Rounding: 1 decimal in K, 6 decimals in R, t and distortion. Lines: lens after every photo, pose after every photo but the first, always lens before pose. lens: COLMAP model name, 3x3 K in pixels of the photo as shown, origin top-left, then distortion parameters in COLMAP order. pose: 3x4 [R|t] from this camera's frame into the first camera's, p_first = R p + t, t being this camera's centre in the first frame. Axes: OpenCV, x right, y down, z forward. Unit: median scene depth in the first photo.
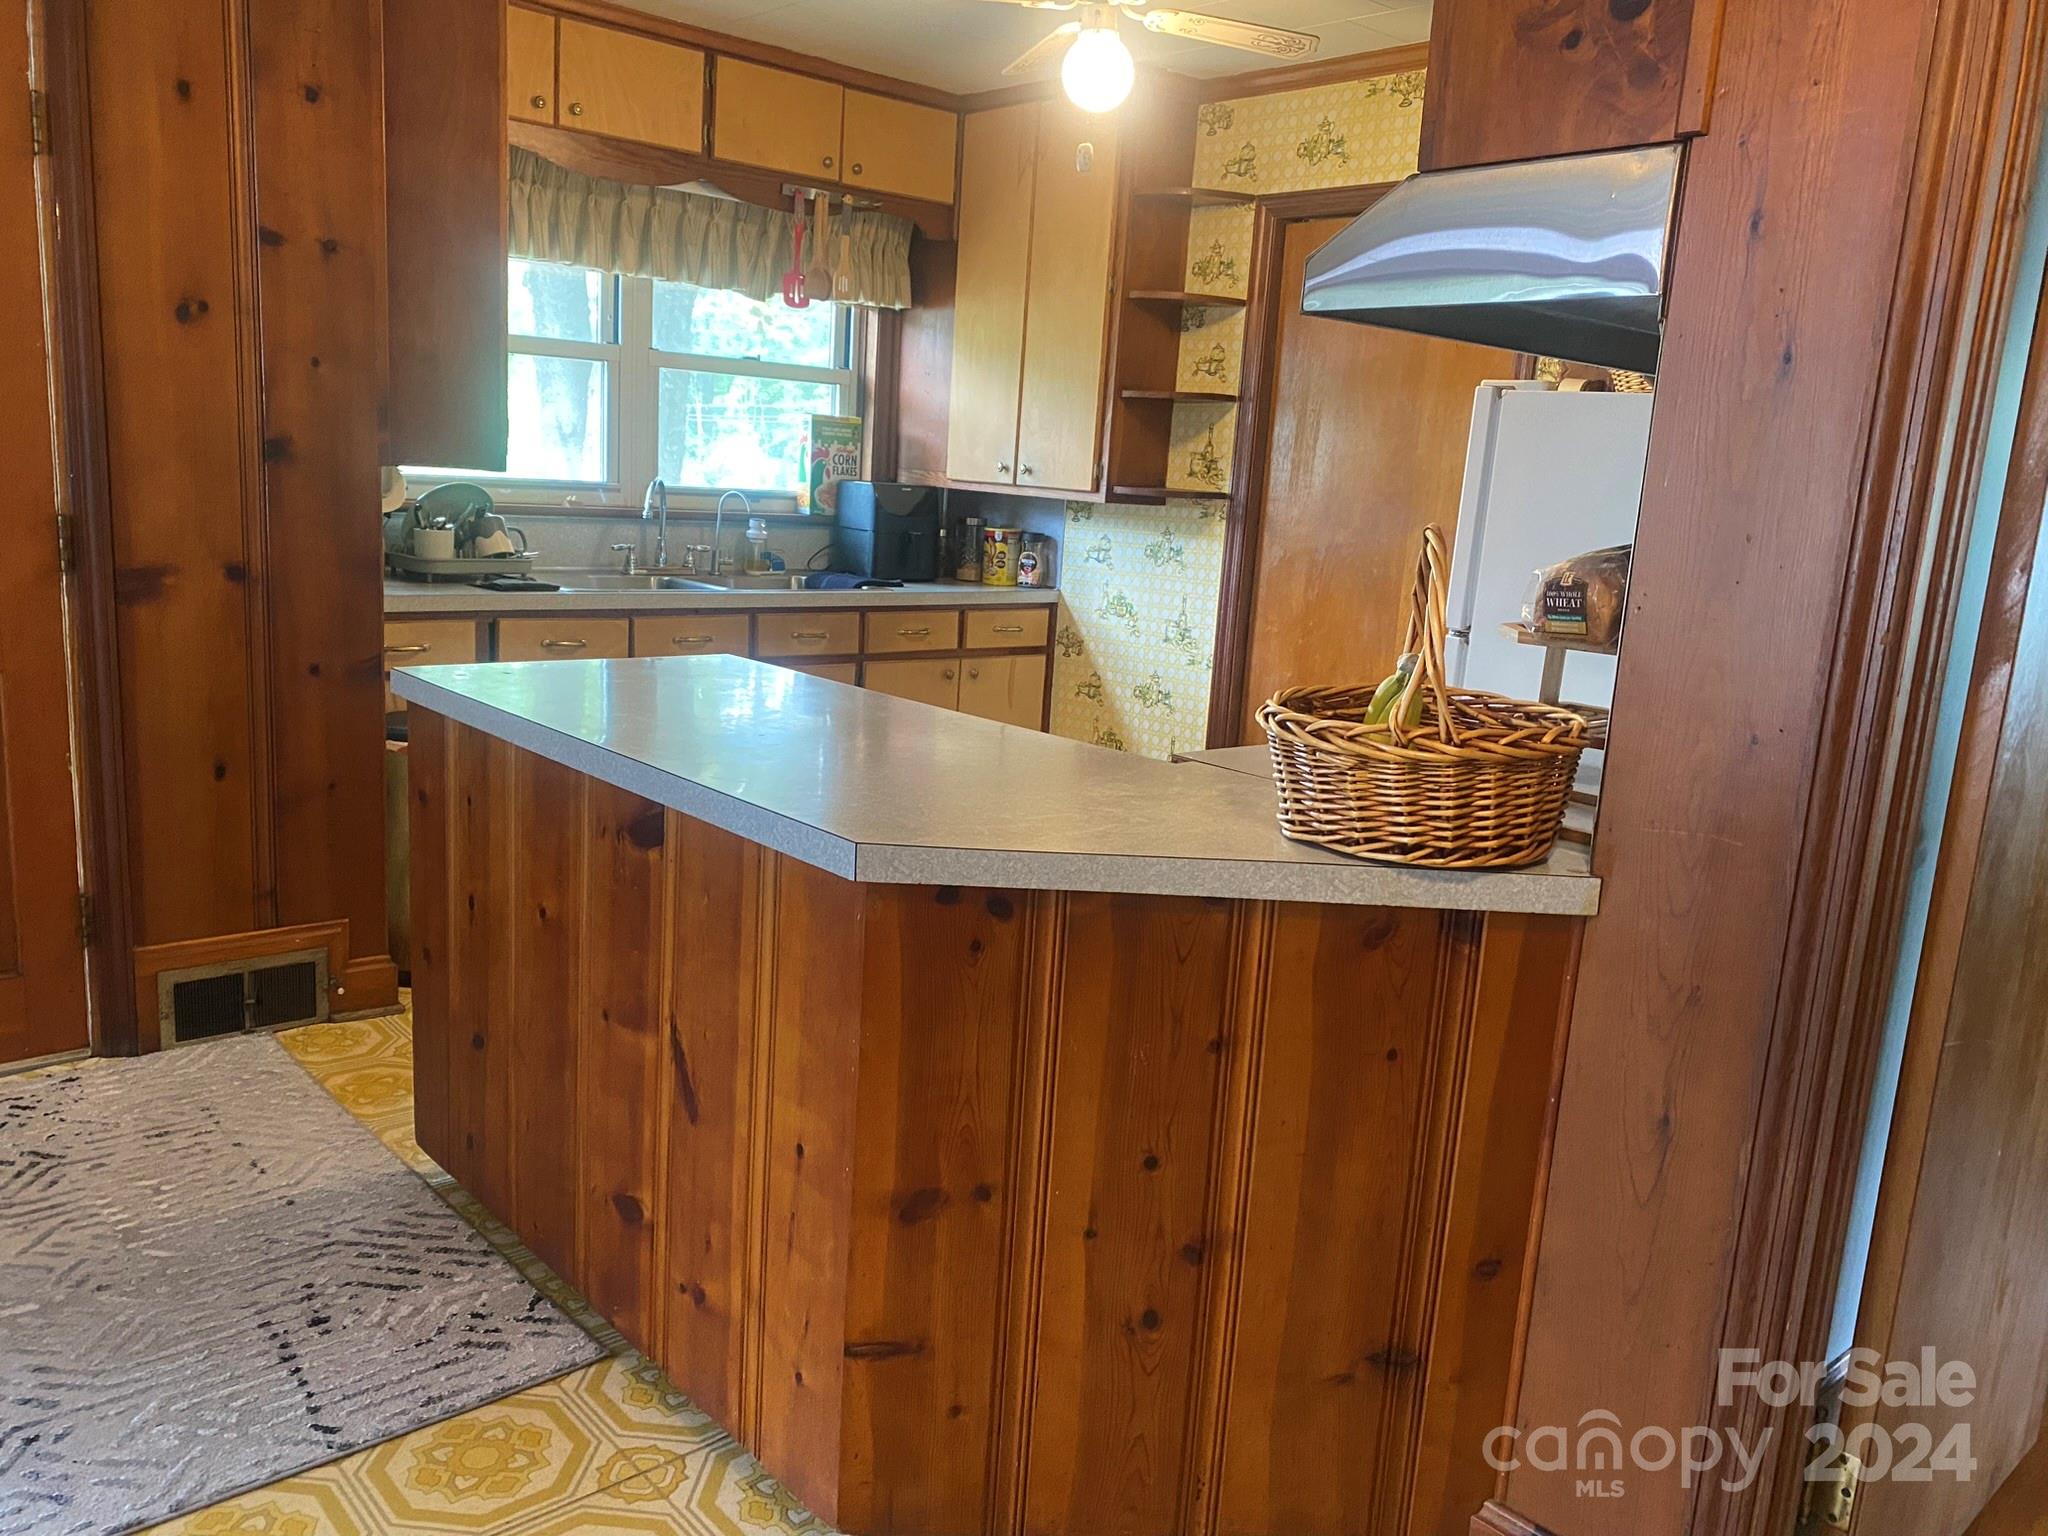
lens RADIAL K [[1543.6, 0, 1026.1], [0, 1543.6, 773.3], [0, 0, 1]] dist [0.041039, -0.060835]
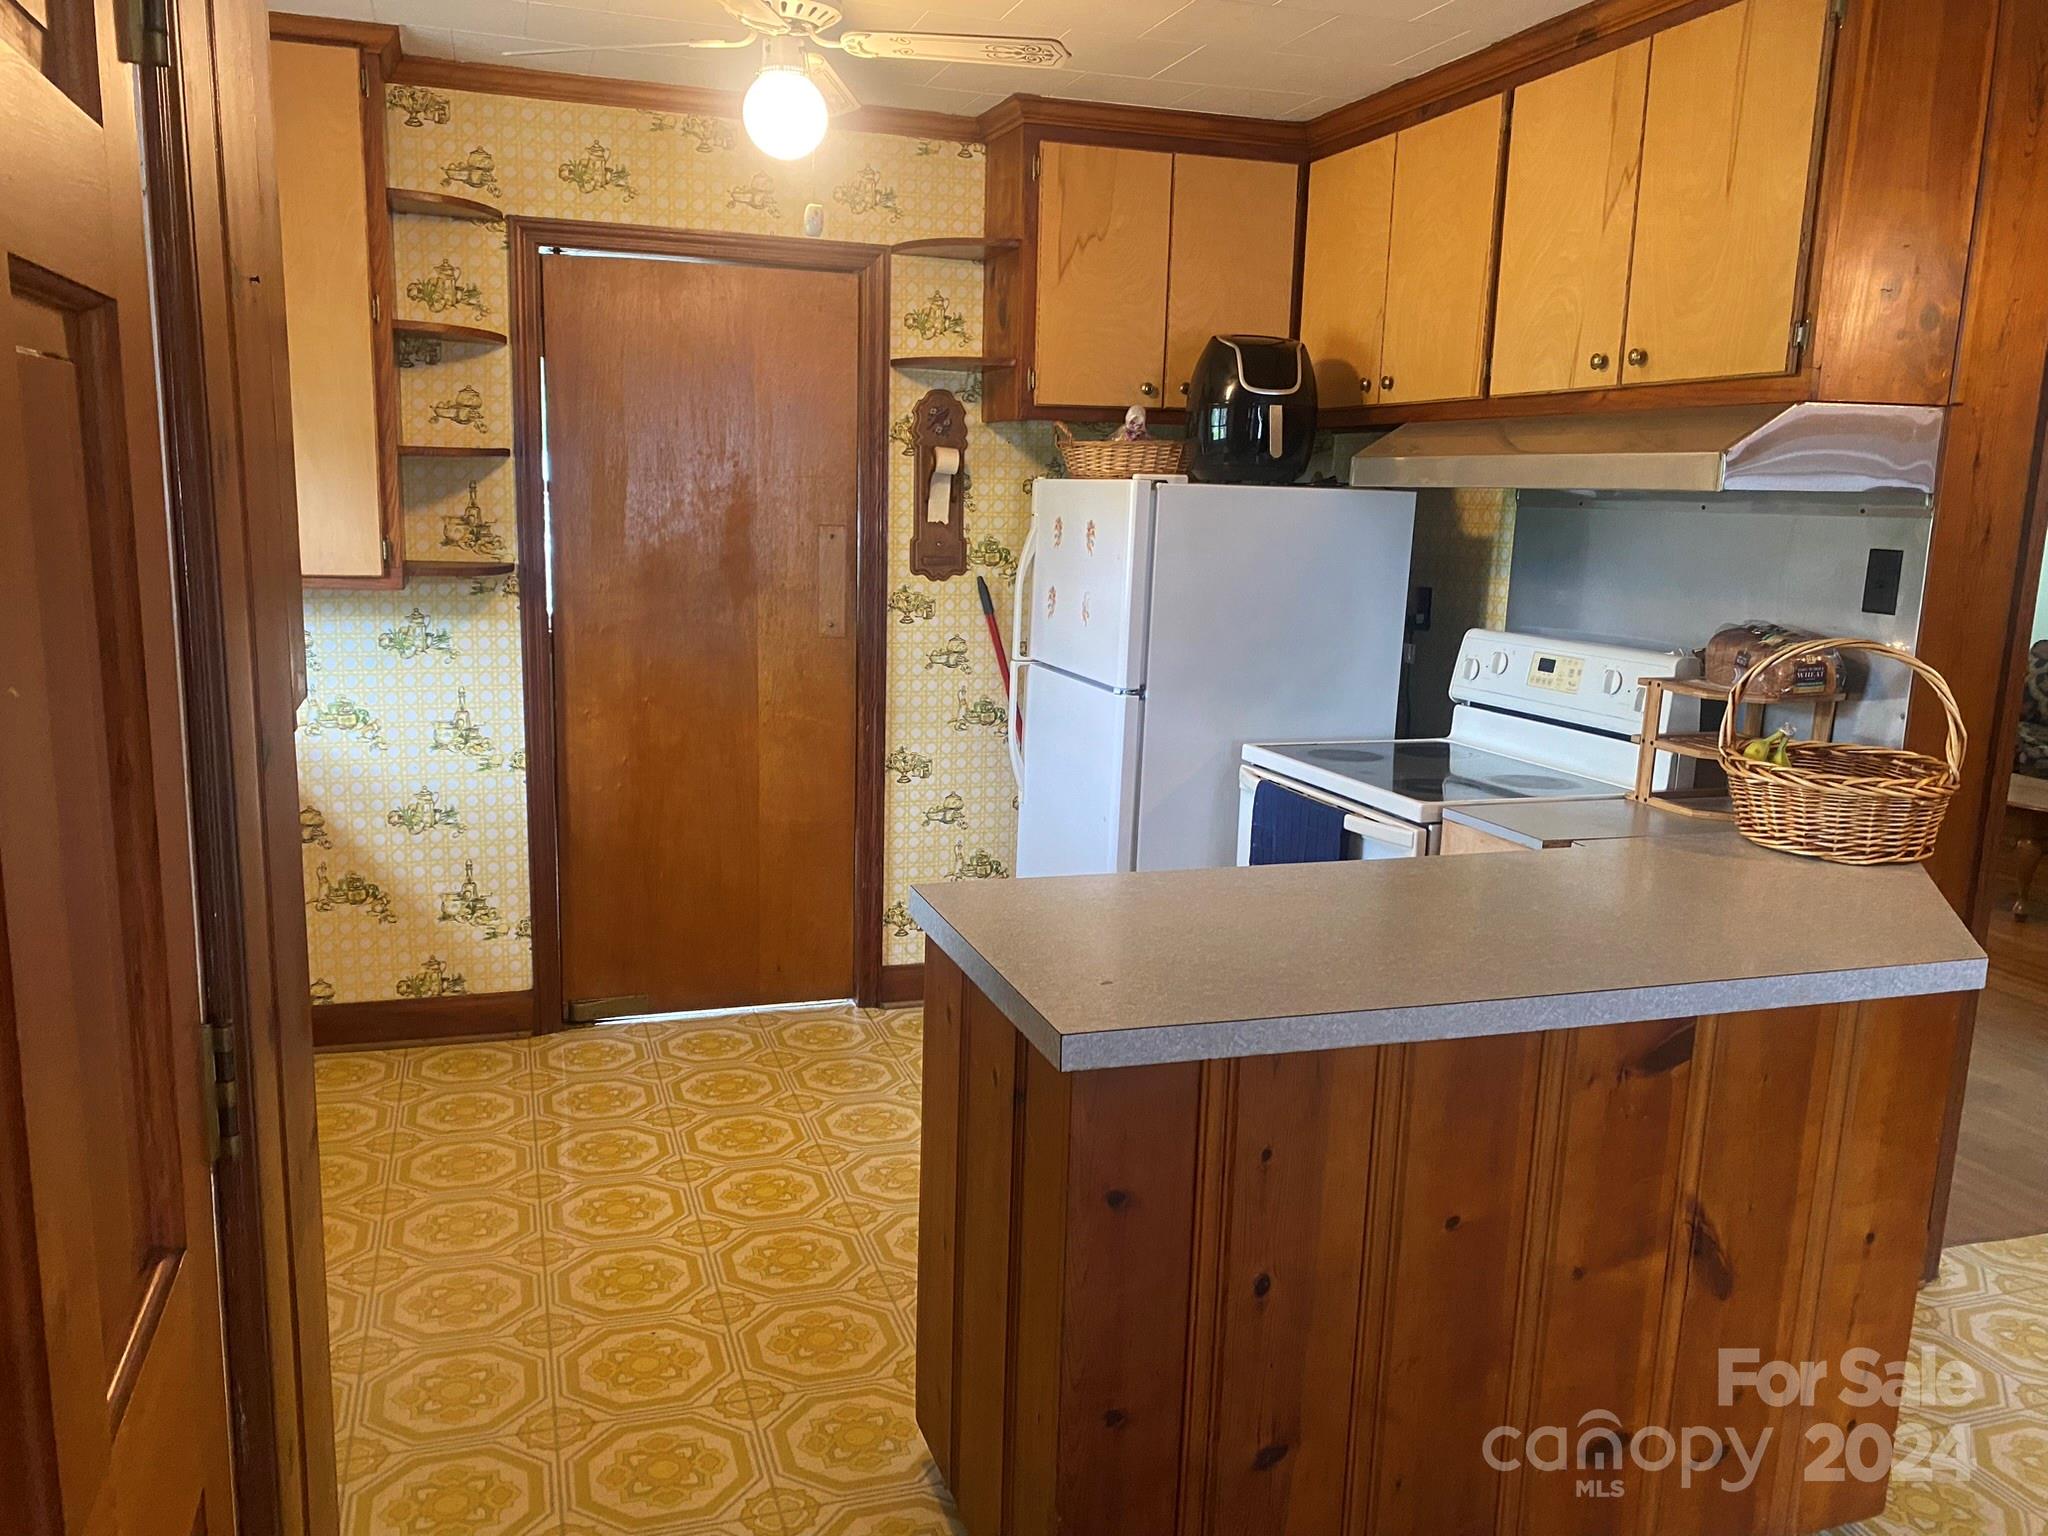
lens RADIAL K [[1543.6, 0, 1021.6], [0, 1543.6, 765.9], [0, 0, 1]] dist [0.041039, -0.060835]
pose [[0.408831, -0.217086, 0.886415, -0.529536], [0.177003, 0.971714, 0.156339, -0.156391], [-0.895281, 0.092982, 0.435691, 0.391271]]
